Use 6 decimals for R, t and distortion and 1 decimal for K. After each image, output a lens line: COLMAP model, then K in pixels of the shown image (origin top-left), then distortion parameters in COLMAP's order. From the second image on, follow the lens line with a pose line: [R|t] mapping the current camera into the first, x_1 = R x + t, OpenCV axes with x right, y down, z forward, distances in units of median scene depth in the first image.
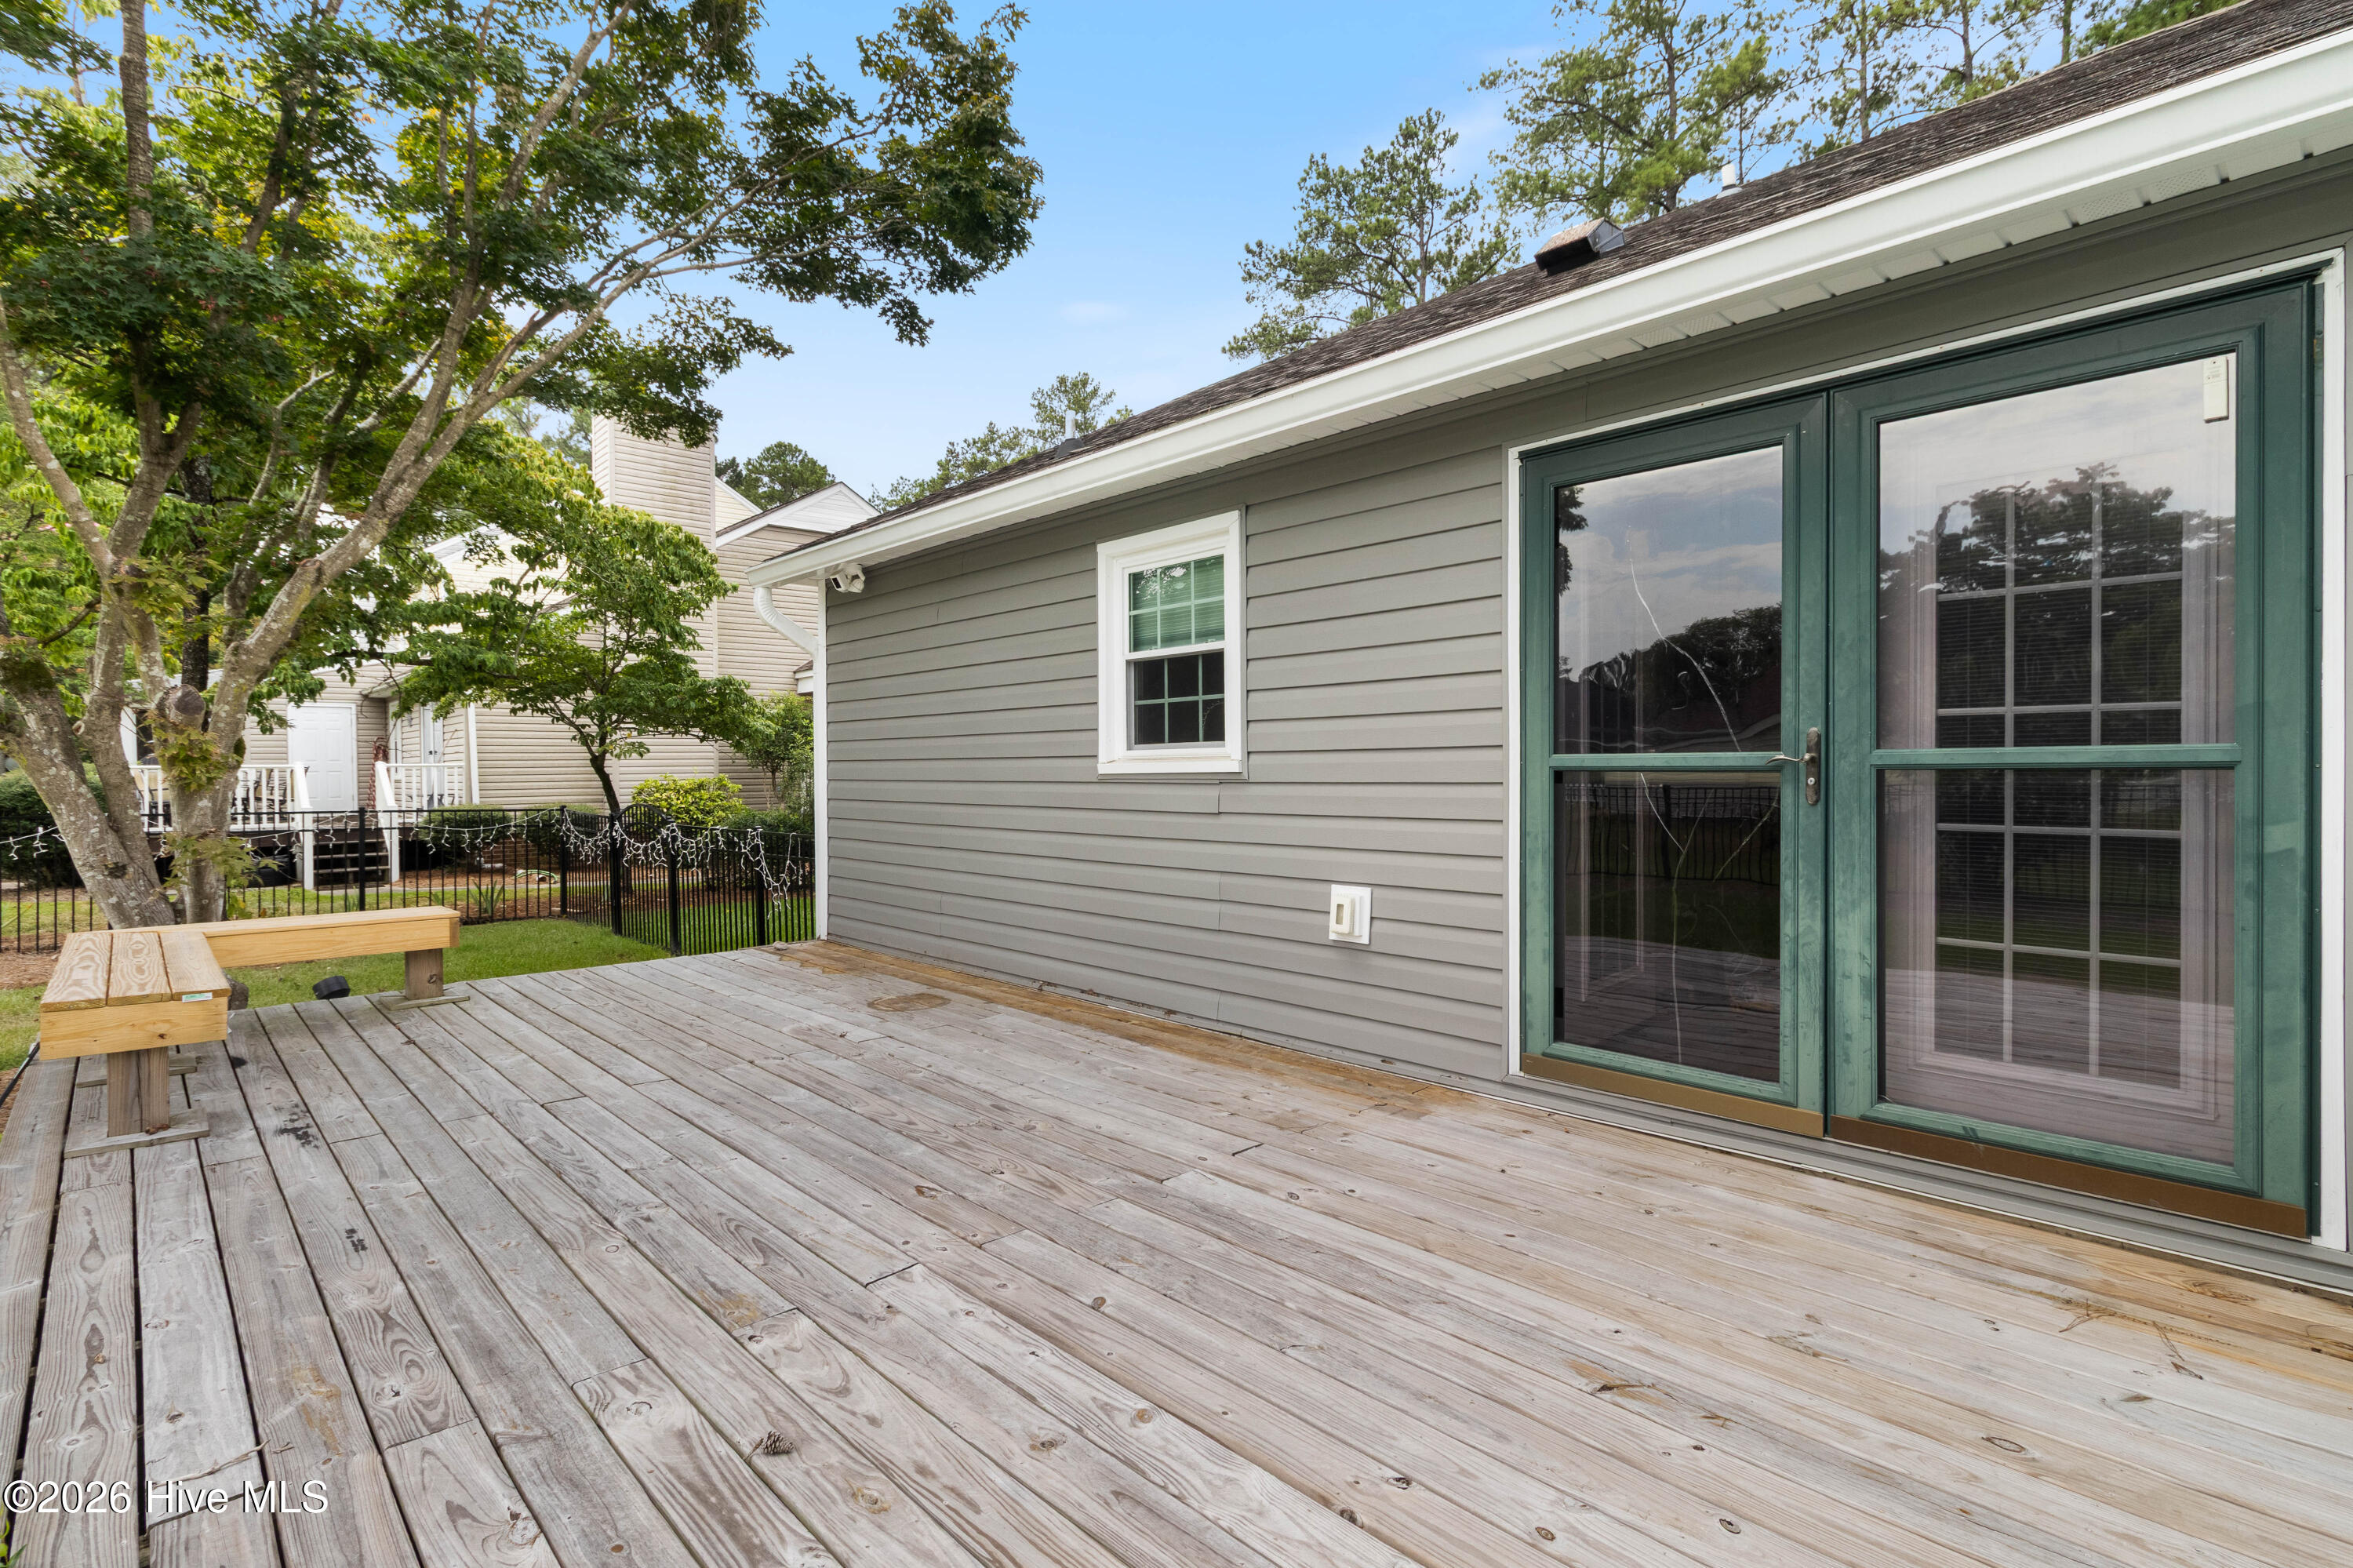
lens RADIAL K [[1106.3, 0, 1183.6], [0, 1106.3, 798.8], [0, 0, 1]] dist [0.003261, 0.000884]
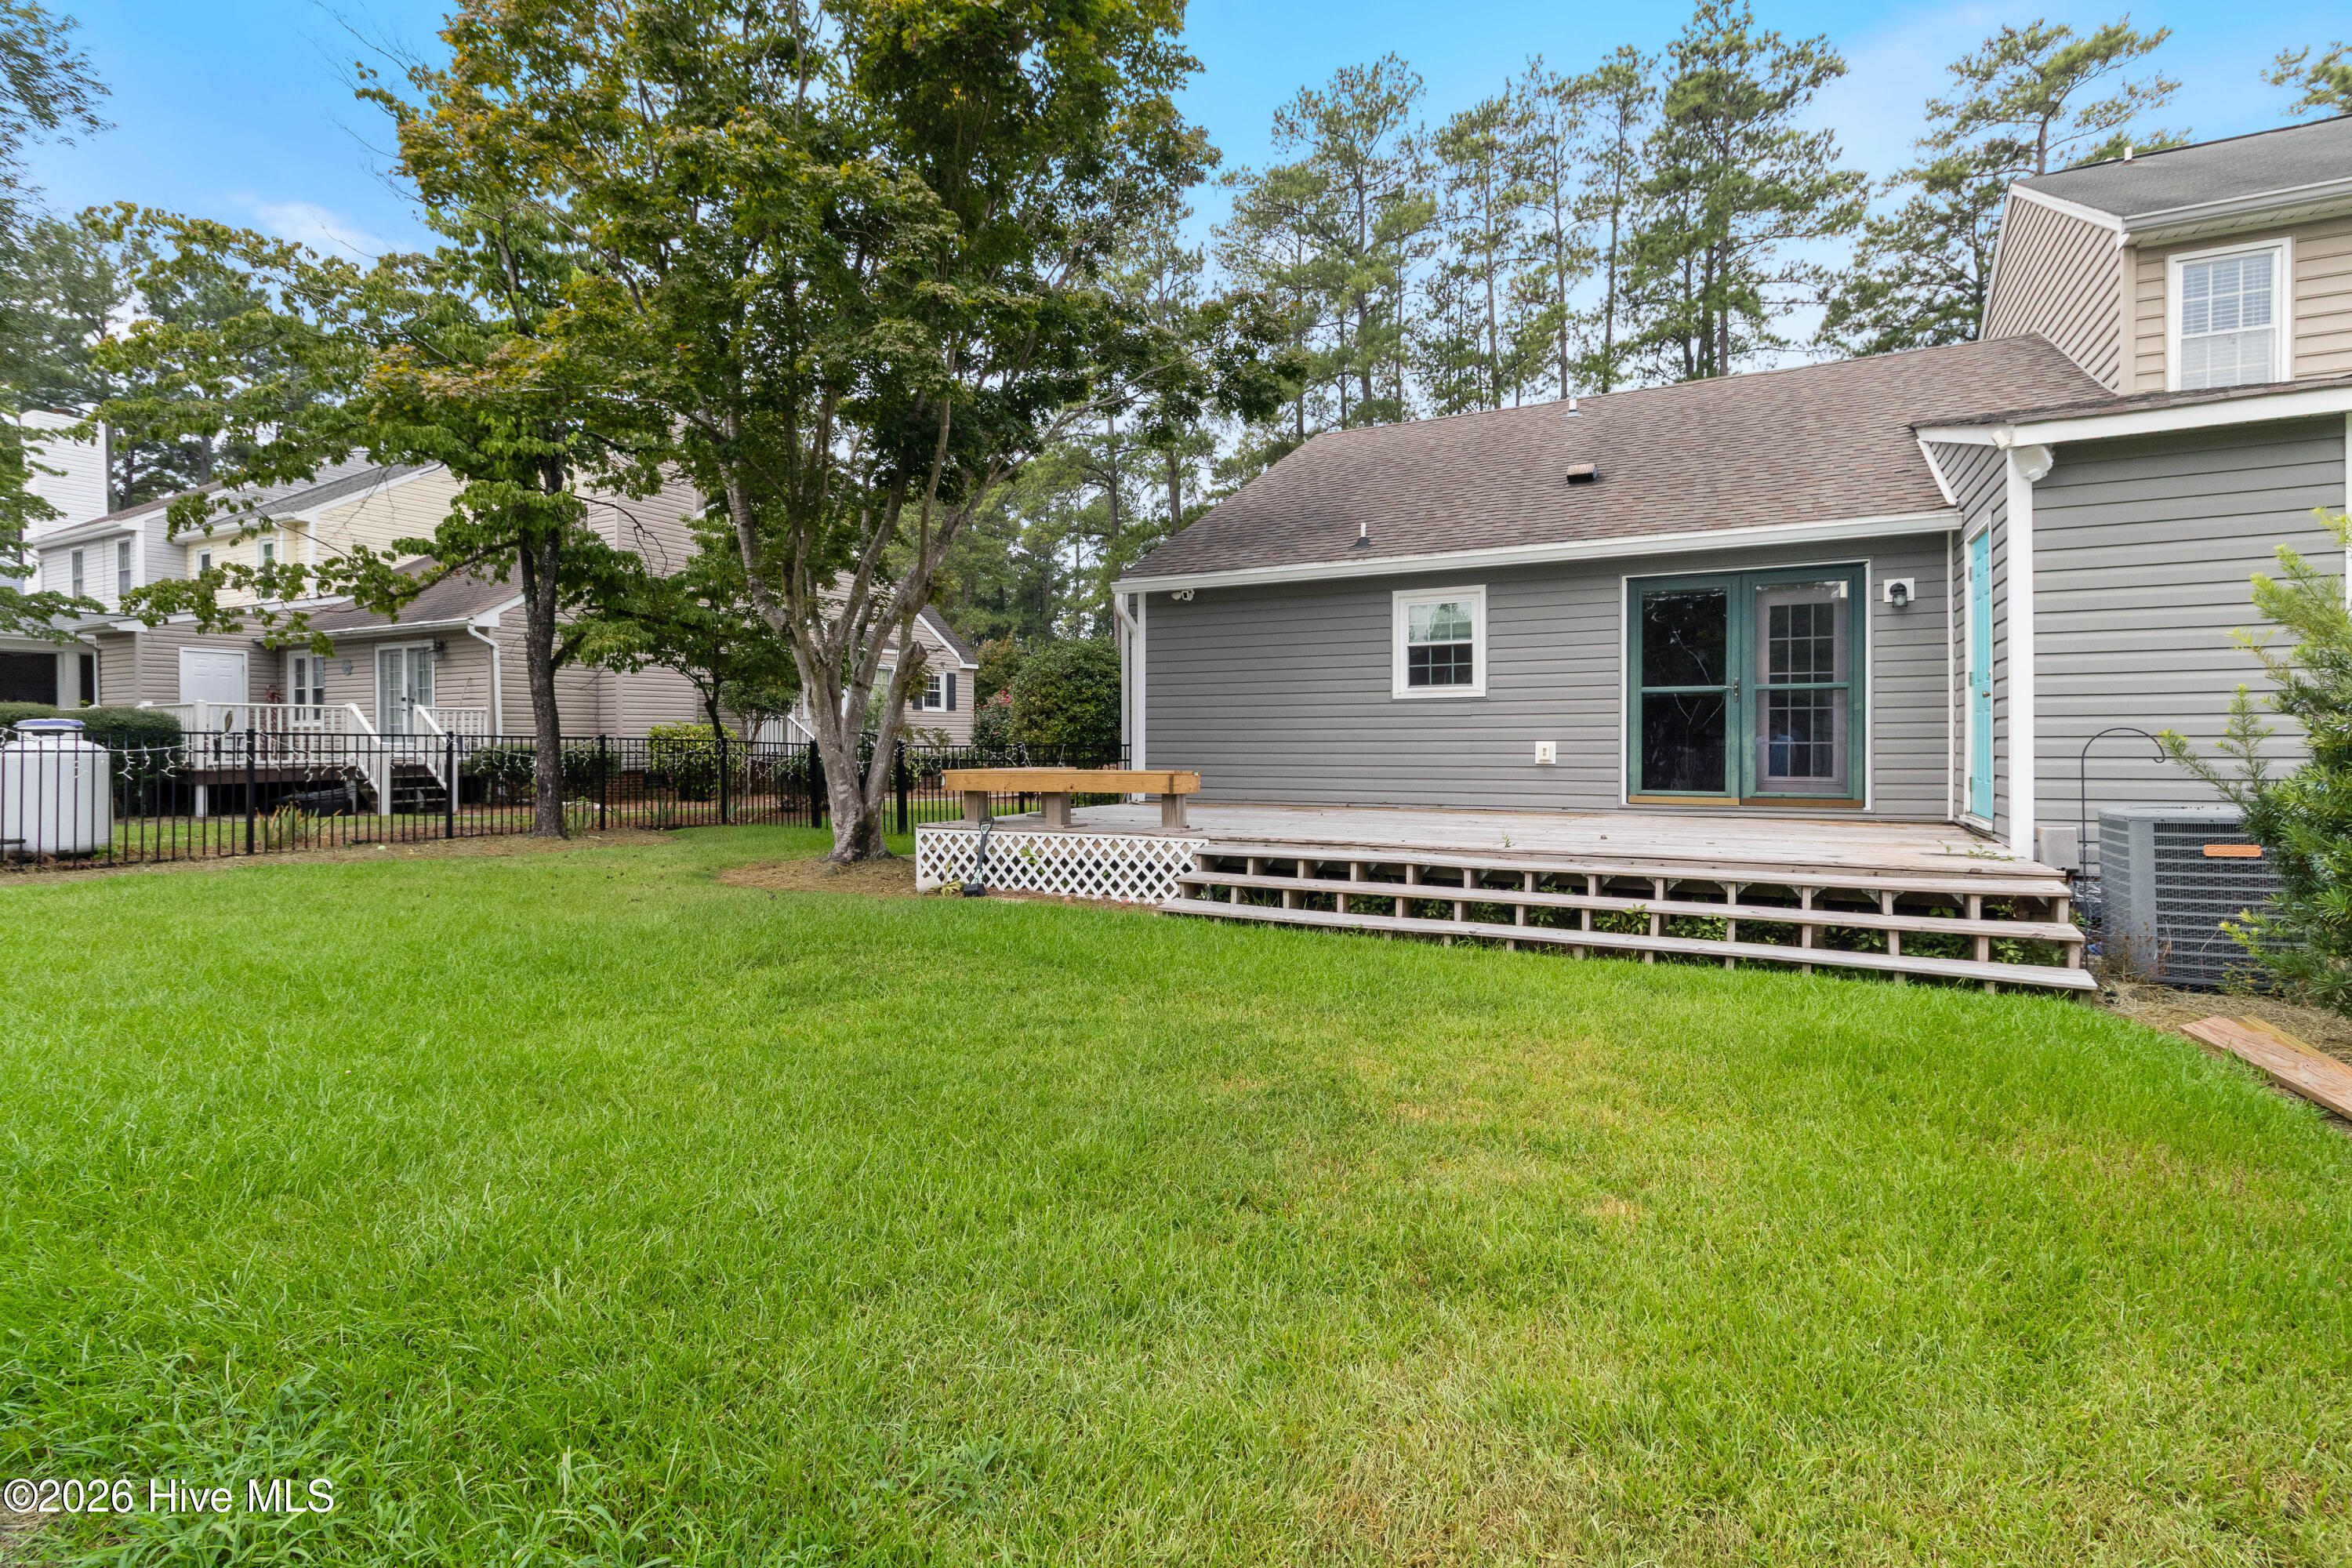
lens RADIAL K [[1105.8, 0, 1170.6], [0, 1105.8, 759.5], [0, 0, 1]] dist [0.003261, 0.000884]
pose [[0.945959, 0.003741, 0.324266, -1.333680], [0.001753, 0.999860, -0.016649, 0.146792], [-0.324283, 0.016318, 0.945819, -0.989237]]
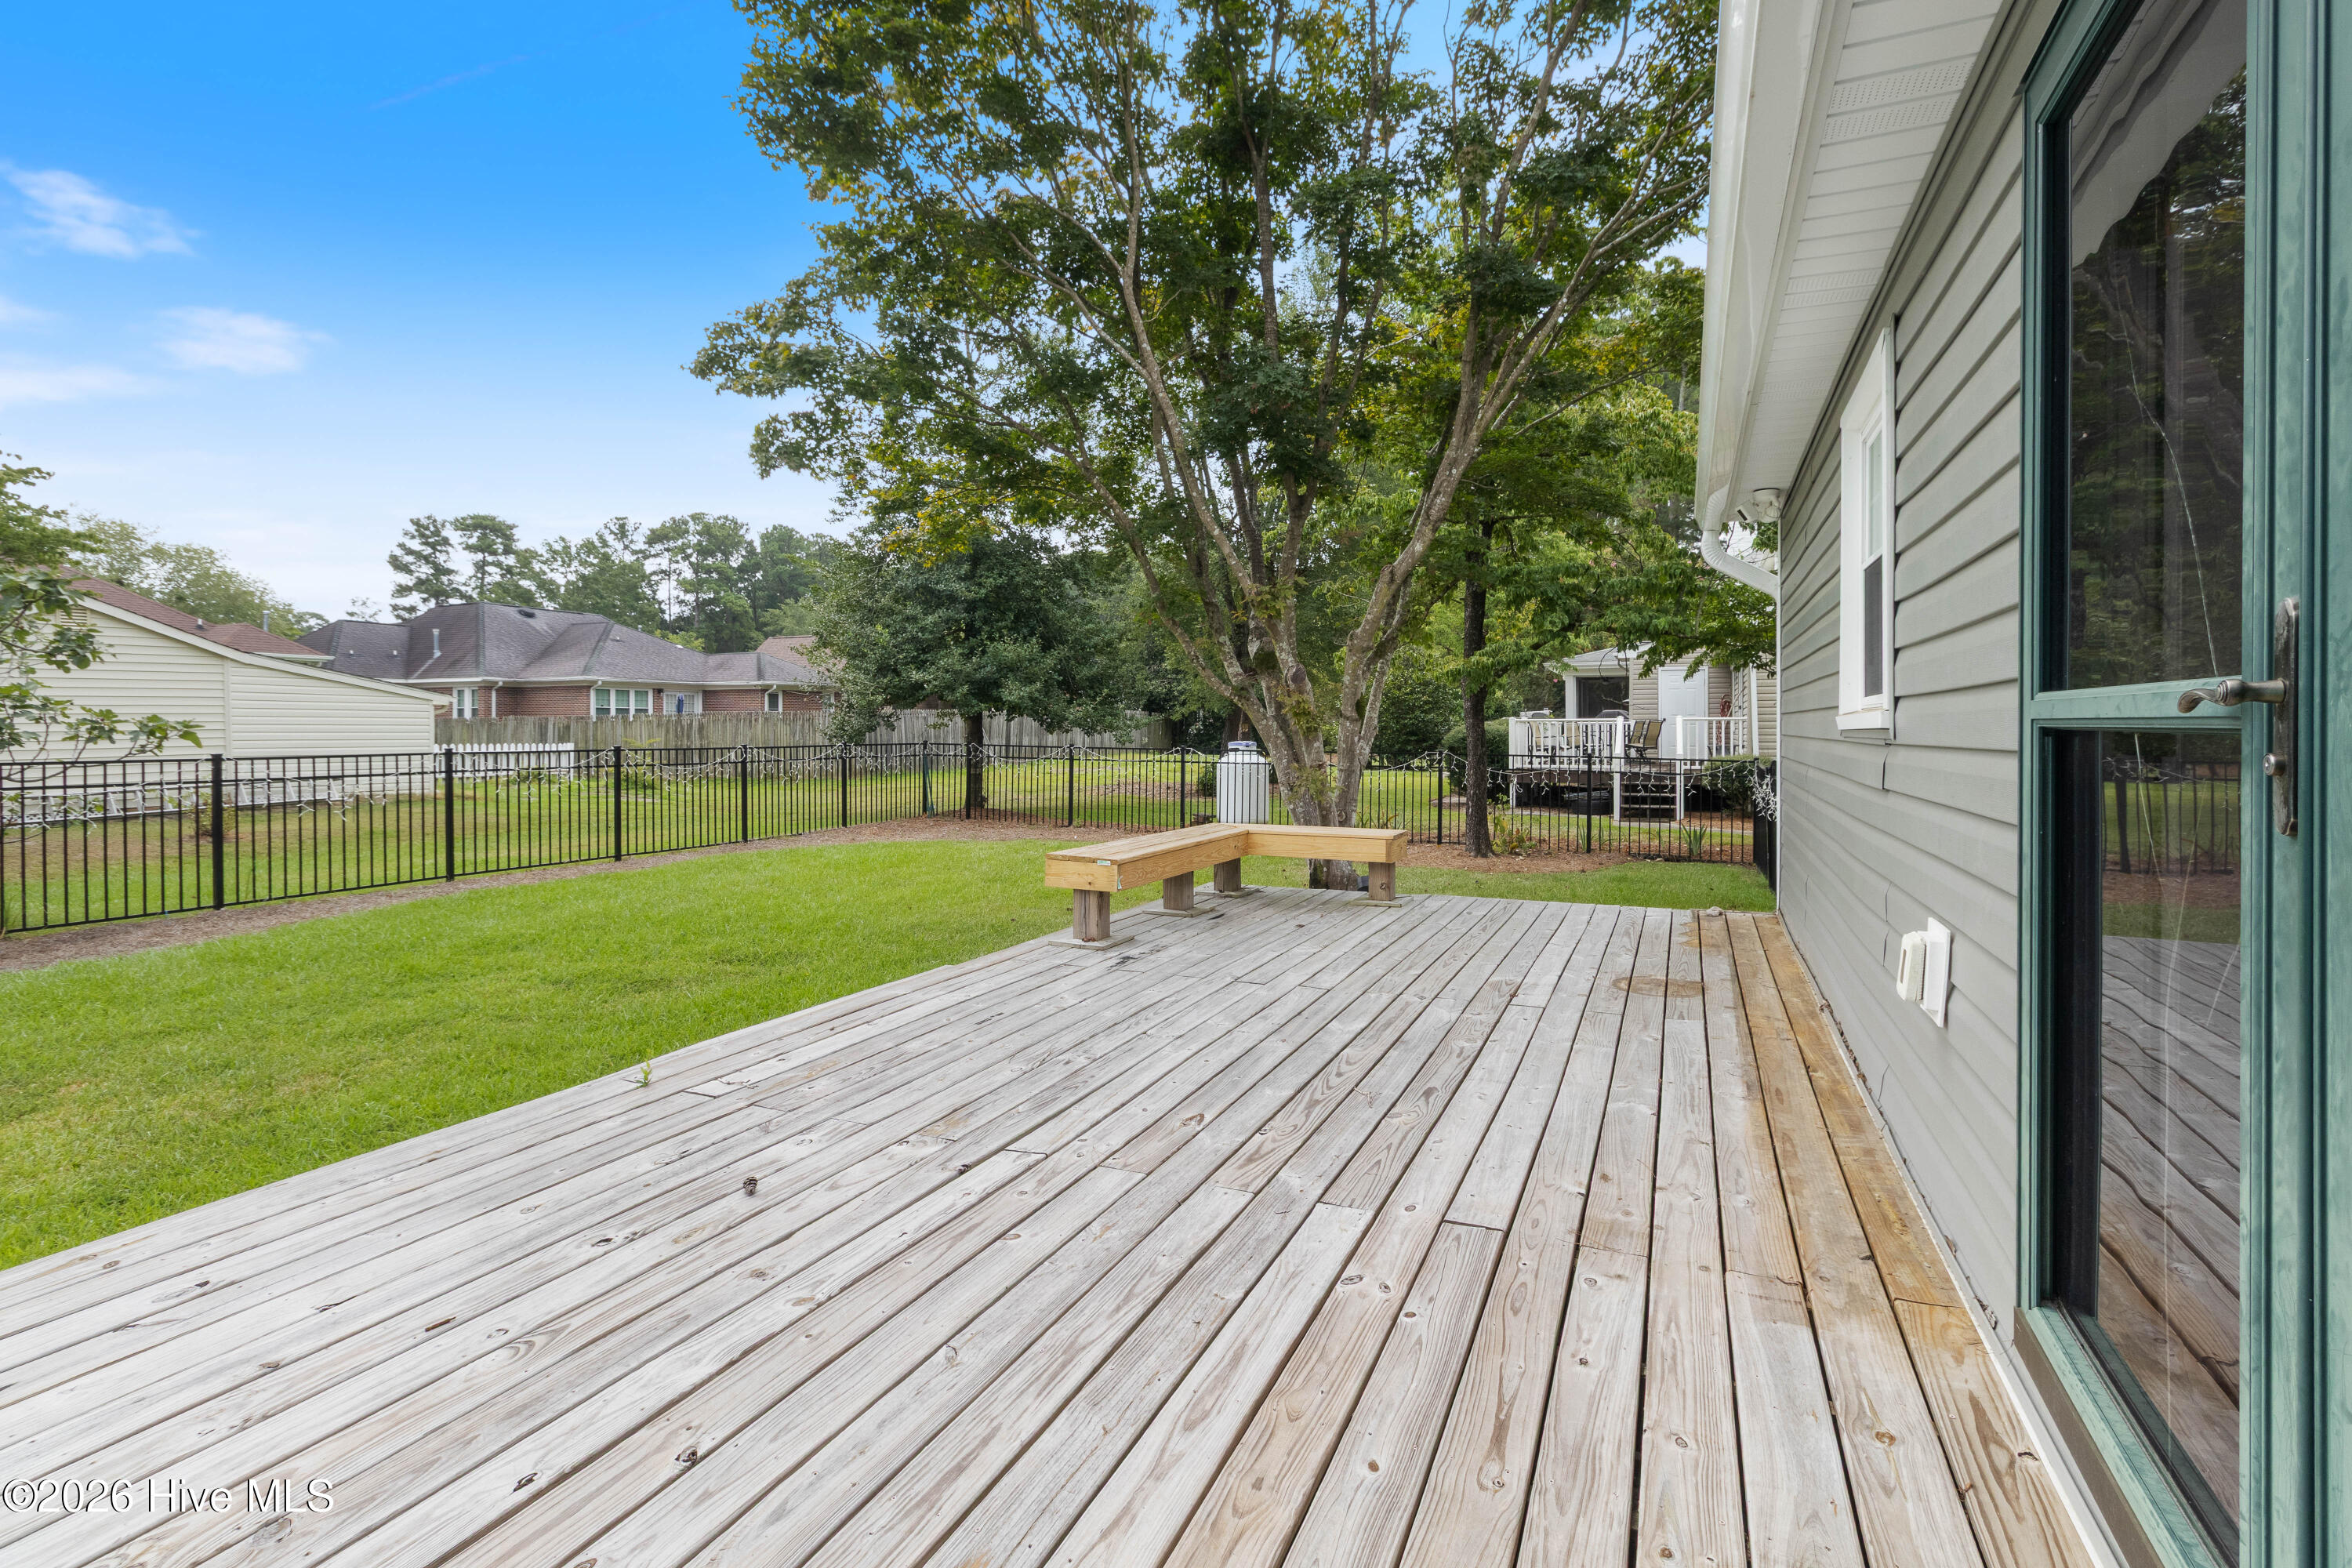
lens RADIAL K [[1105.8, 0, 1254.5], [0, 1105.8, 736.7], [0, 0, 1]] dist [0.003261, 0.000884]
pose [[0.433996, 0.017208, -0.900750, 0.483613], [-0.030815, 0.999516, 0.004248, -0.010928], [0.900387, 0.025913, 0.434317, 0.383716]]
